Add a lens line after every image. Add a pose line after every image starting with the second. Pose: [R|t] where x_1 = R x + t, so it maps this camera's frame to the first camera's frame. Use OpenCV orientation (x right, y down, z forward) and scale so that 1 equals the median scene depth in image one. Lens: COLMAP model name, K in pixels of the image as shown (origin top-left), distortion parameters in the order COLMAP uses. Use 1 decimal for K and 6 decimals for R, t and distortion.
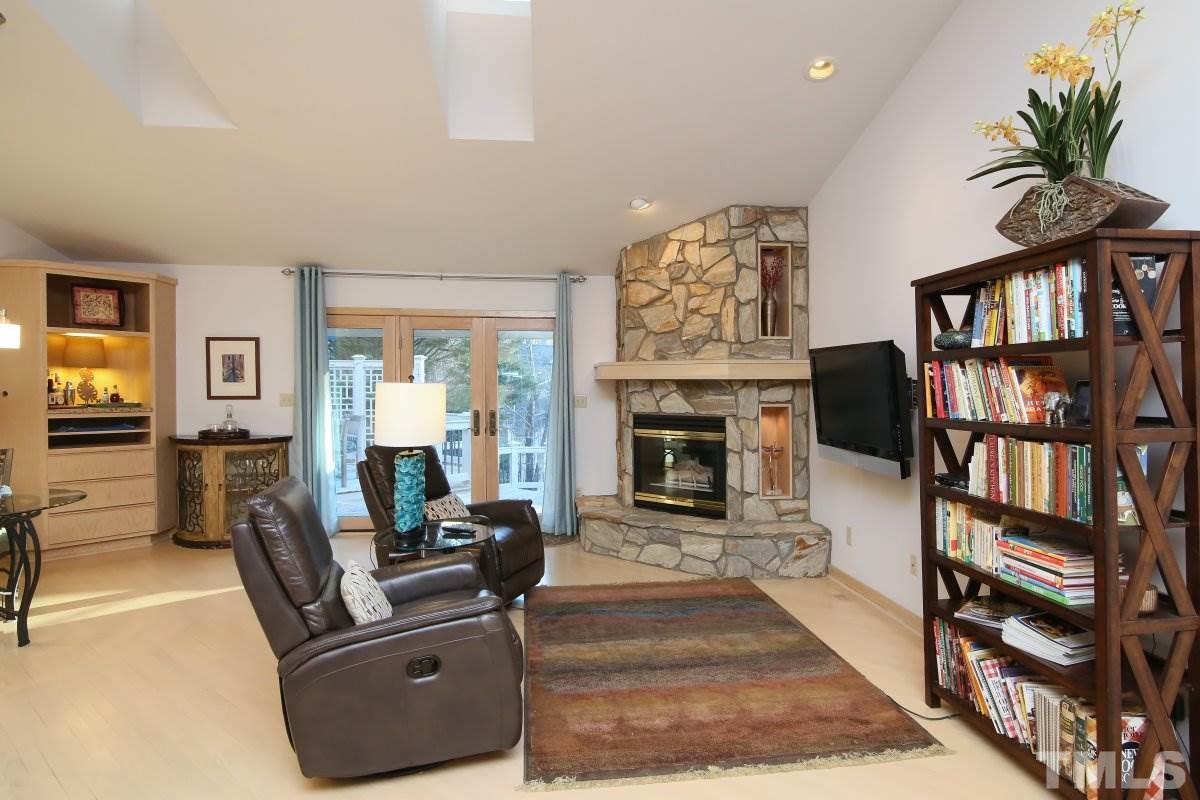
lens RADIAL K [[628.3, 0, 600.0], [0, 628.3, 400.0], [0, 0, 1]] dist [-0.019607, 0.000528]
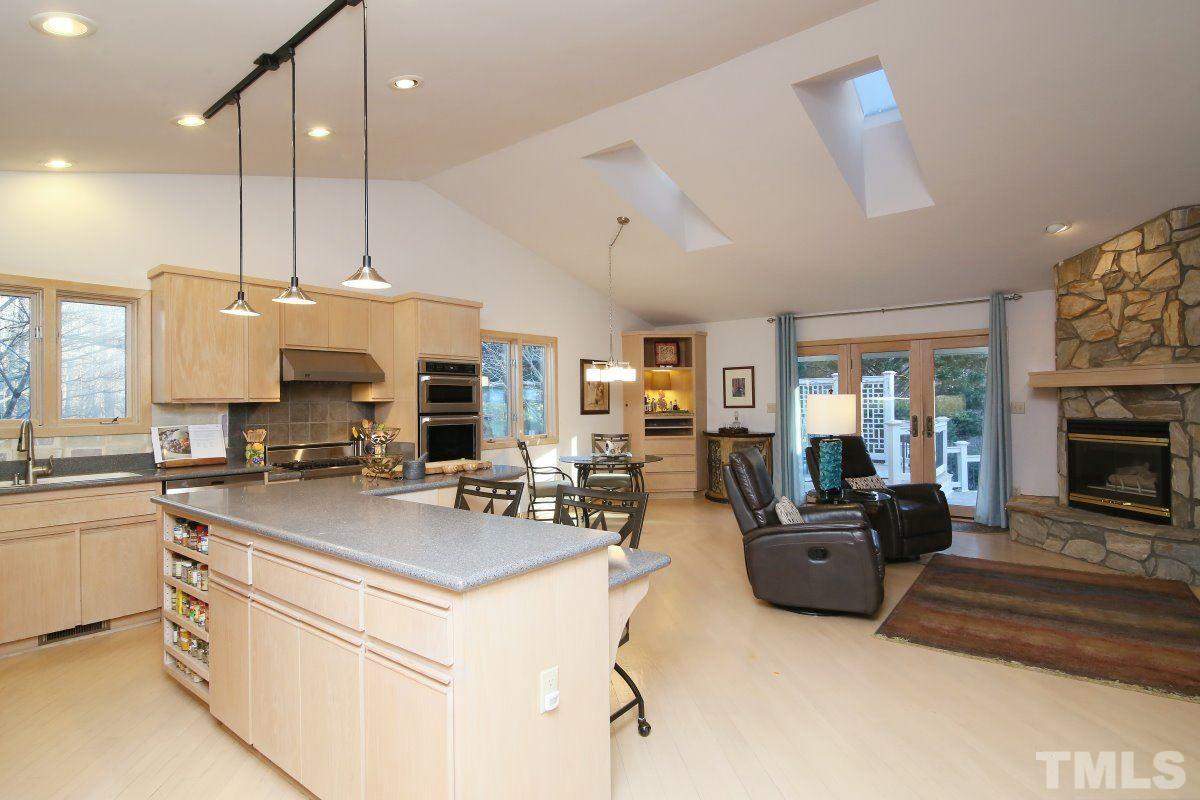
lens RADIAL K [[596.8, 0, 600.0], [0, 596.8, 400.0], [0, 0, 1]] dist [0.000199, 0.000778]
pose [[0.706550, -0.015268, -0.707498, 0.221769], [0.000889, 0.999786, -0.020687, 0.010363], [0.707662, 0.013988, 0.706412, -0.291310]]
